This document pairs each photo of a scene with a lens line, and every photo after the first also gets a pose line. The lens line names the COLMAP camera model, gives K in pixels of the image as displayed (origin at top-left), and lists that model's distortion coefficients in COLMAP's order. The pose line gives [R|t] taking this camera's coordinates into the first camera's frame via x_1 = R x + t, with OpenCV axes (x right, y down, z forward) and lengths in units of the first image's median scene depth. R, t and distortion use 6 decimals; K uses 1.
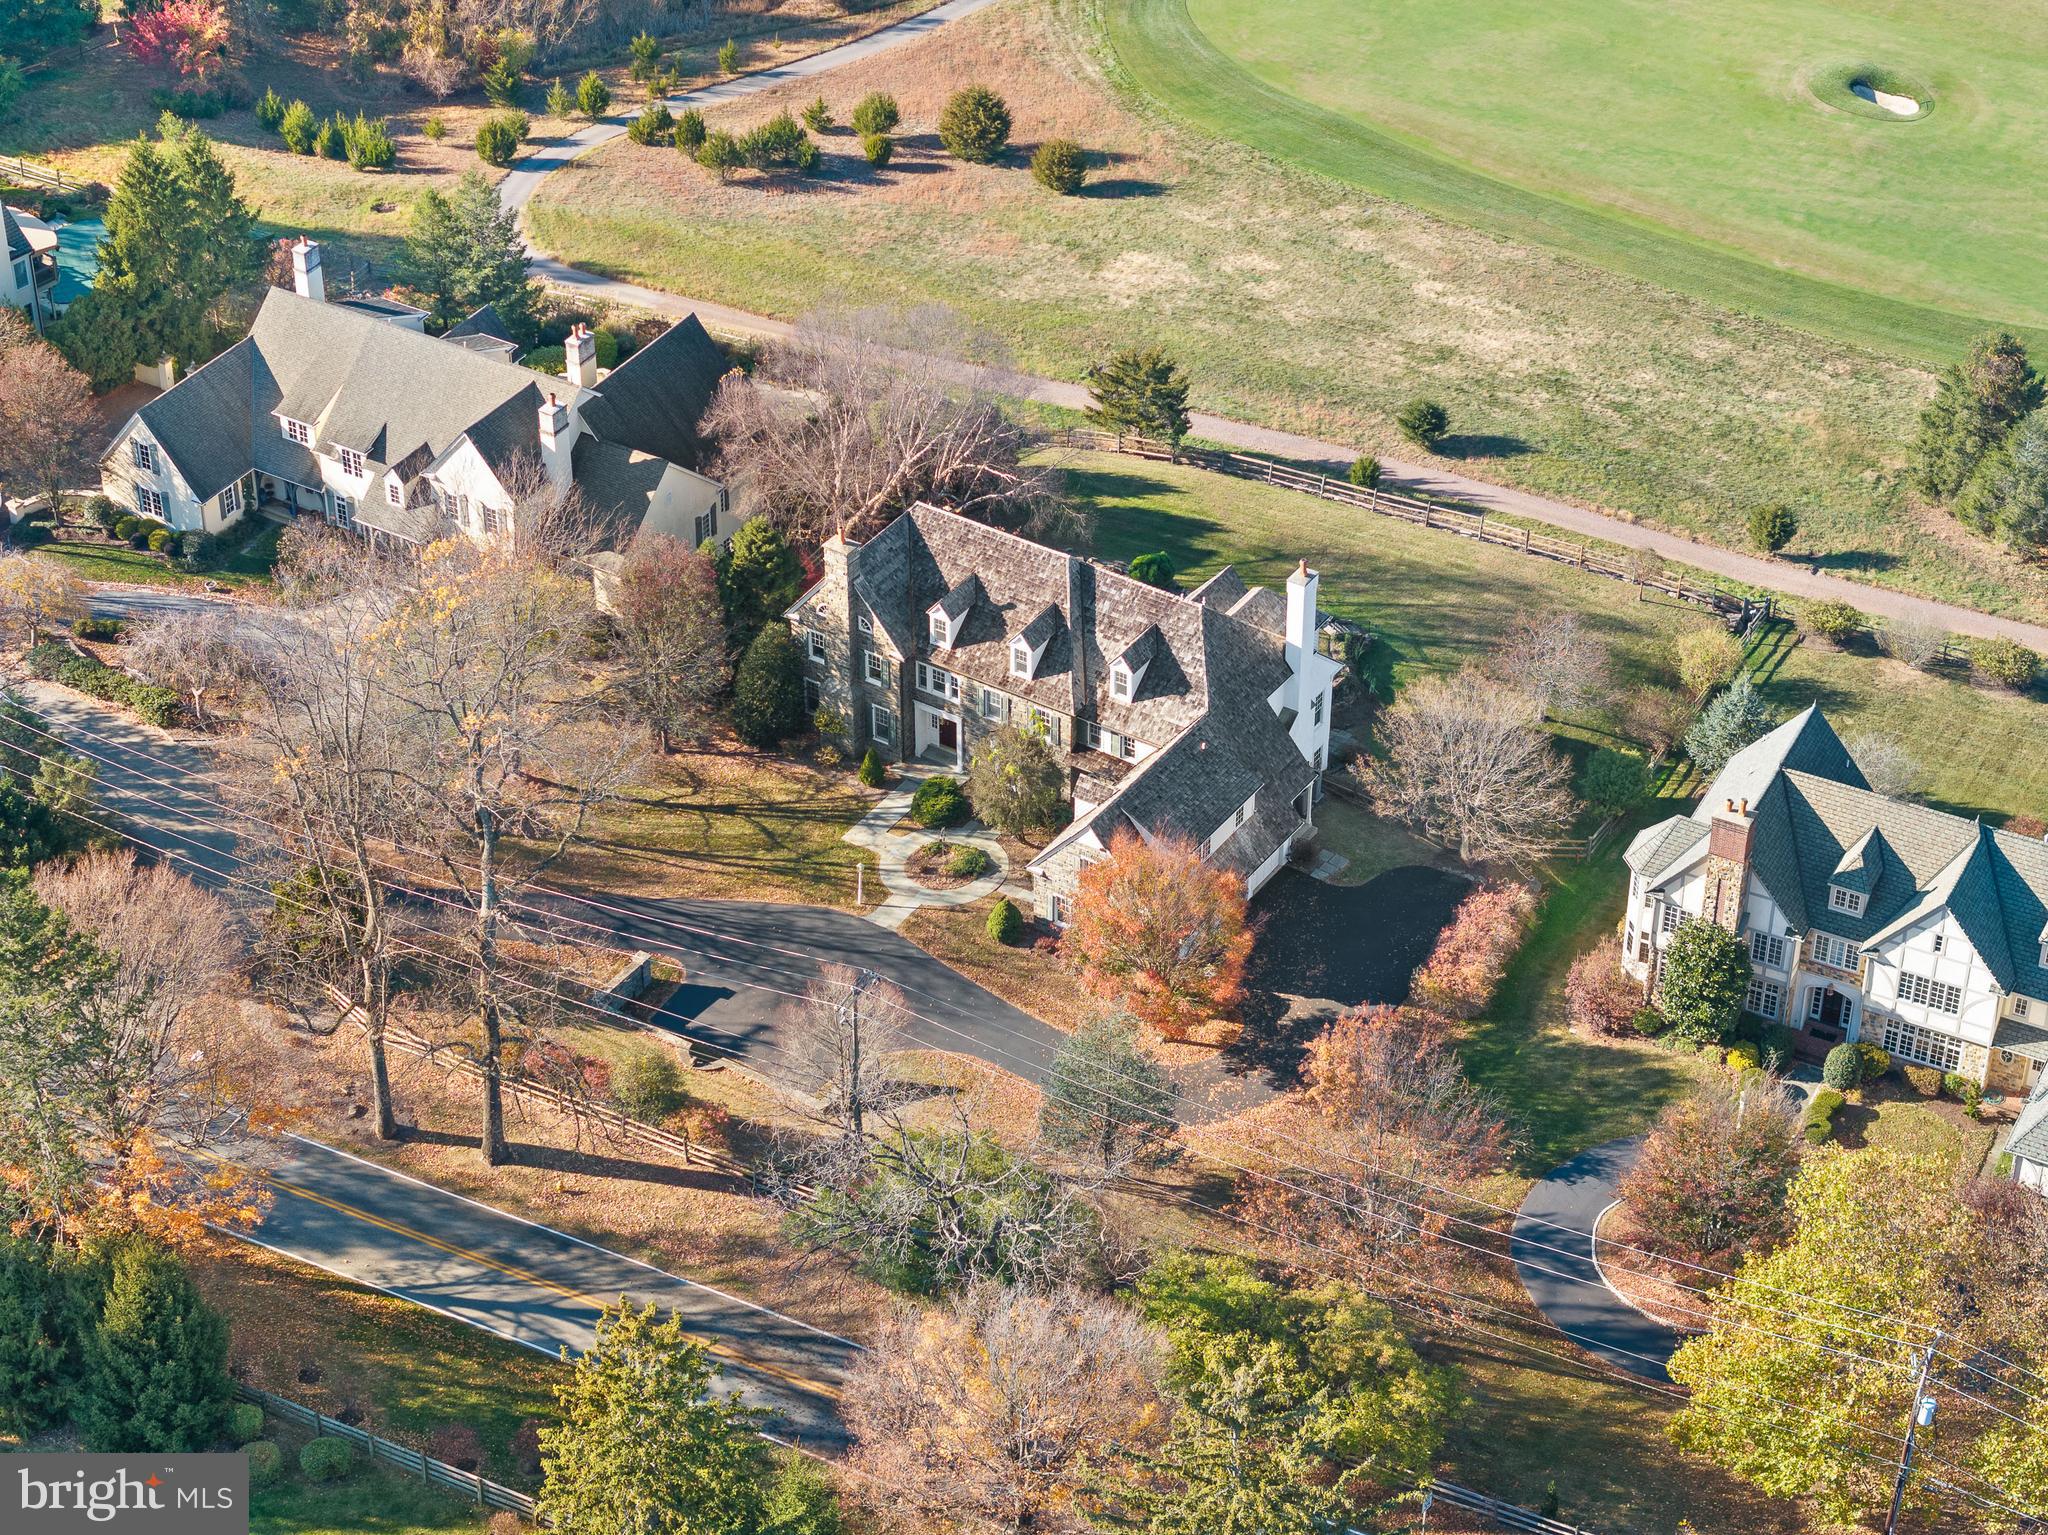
lens RADIAL K [[4150.4, 0, 1063.2], [0, 4150.4, 764.3], [0, 0, 1]] dist [-0.244886, 2.010050]
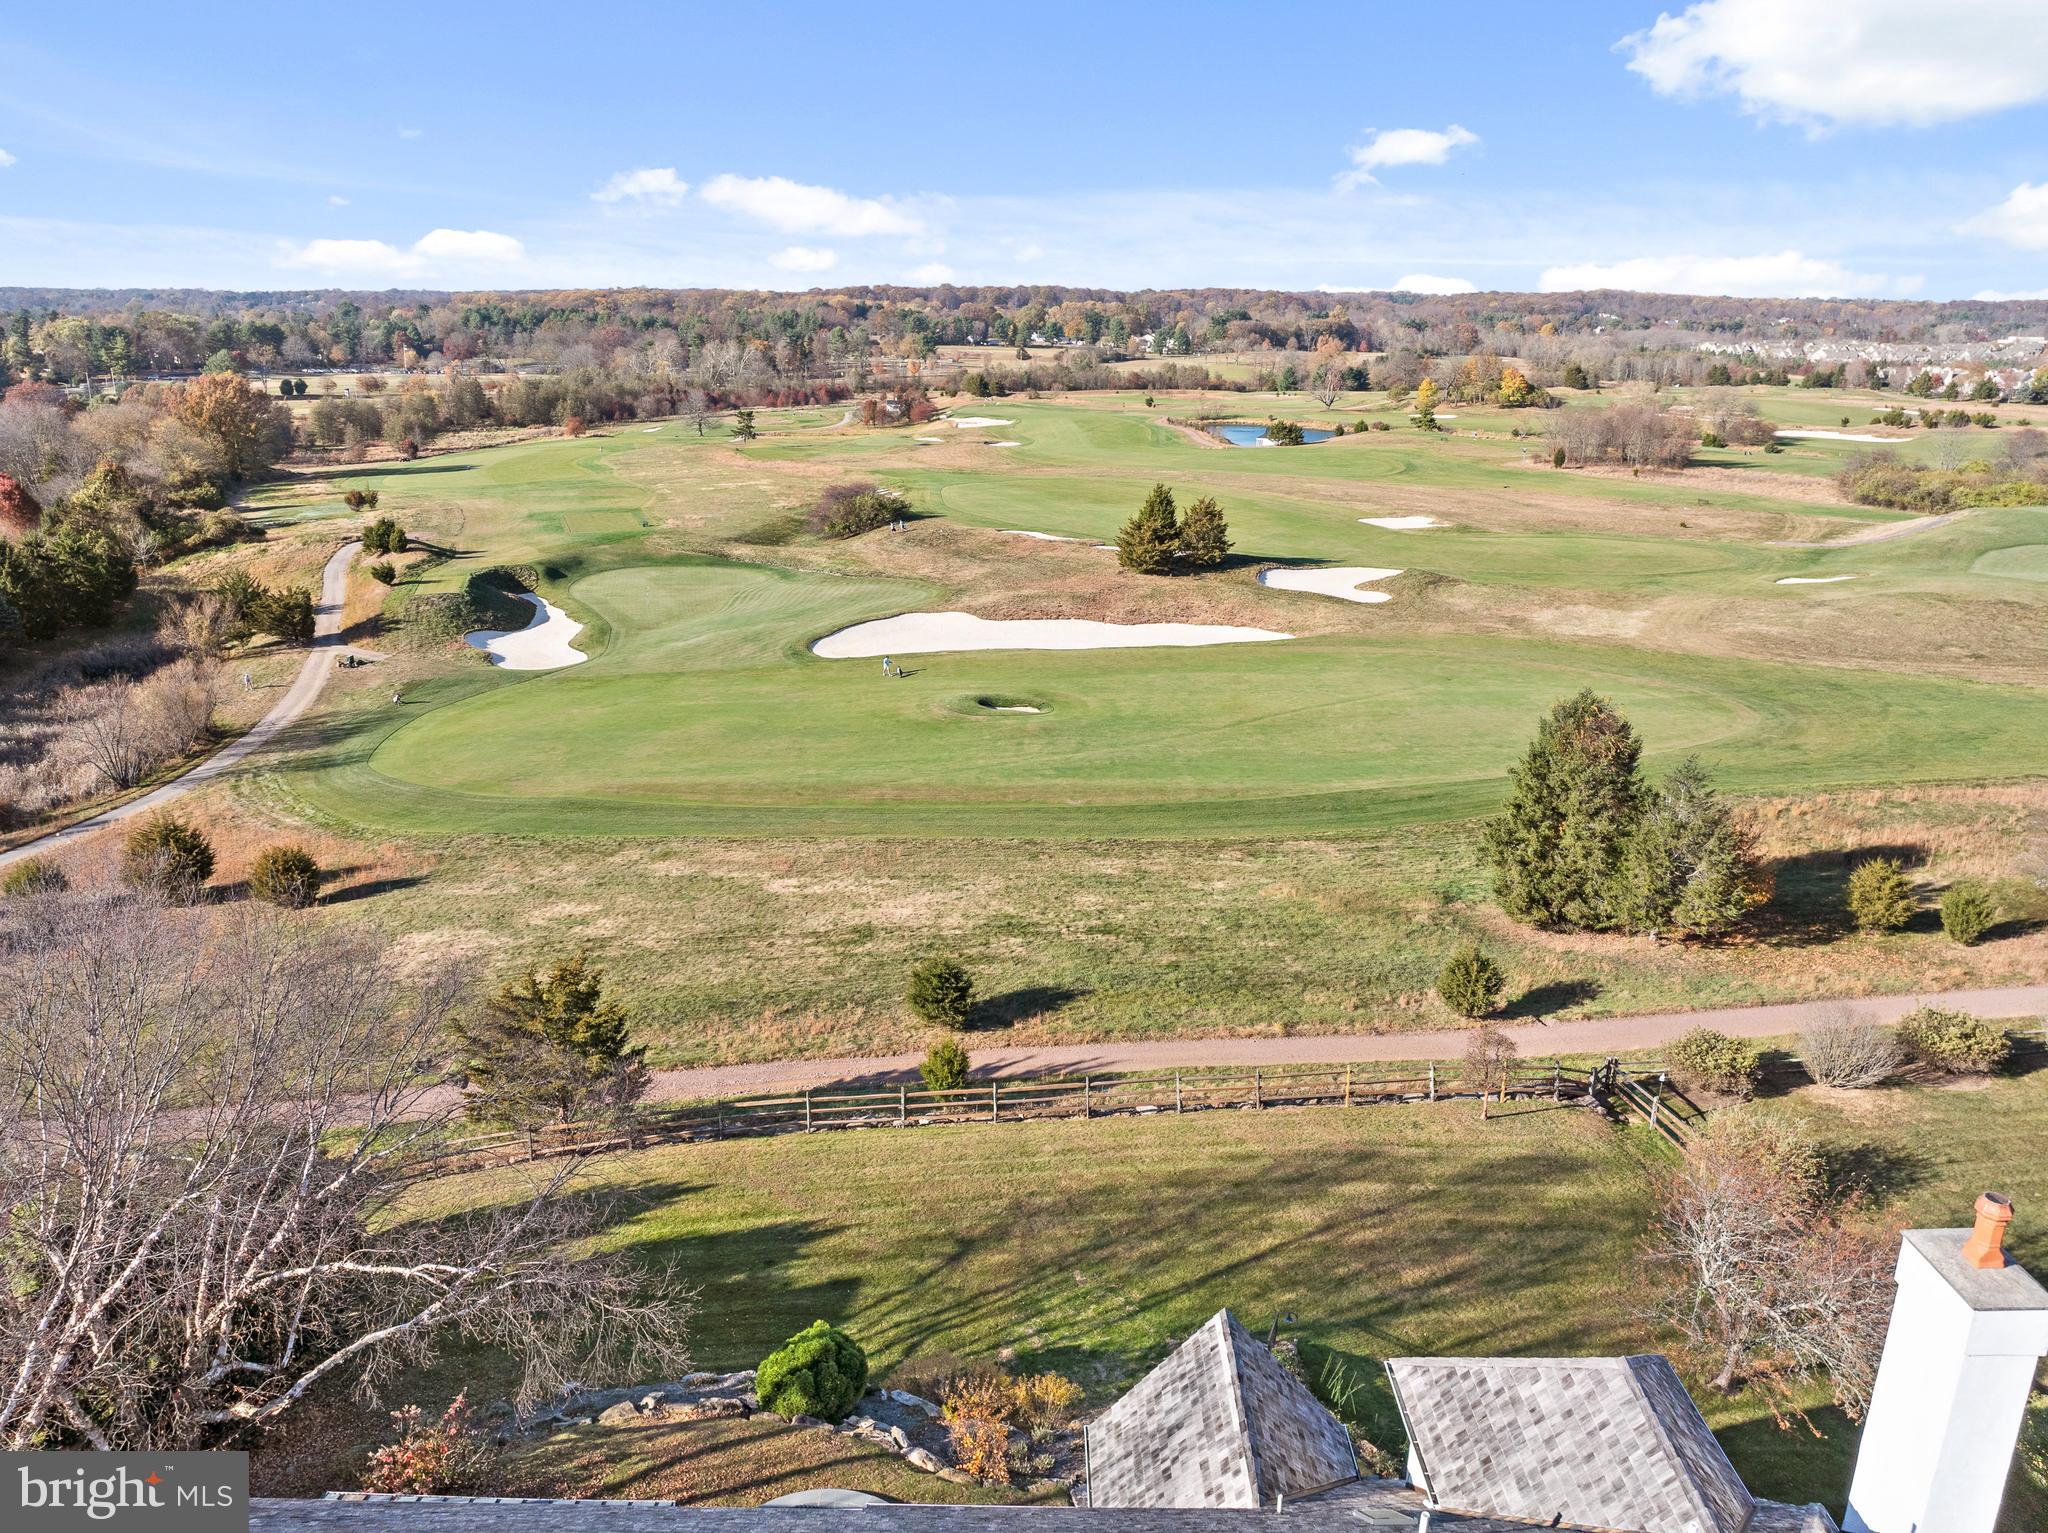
lens RADIAL K [[1445.0, 0, 1022.9], [0, 1445.0, 755.2], [0, 0, 1]] dist [-0.028437, -0.027181]
pose [[0.843876, -0.163113, 0.511143, -0.022003], [0.317292, 0.919947, -0.230267, -0.058531], [-0.432665, 0.356498, 0.828076, 0.773195]]
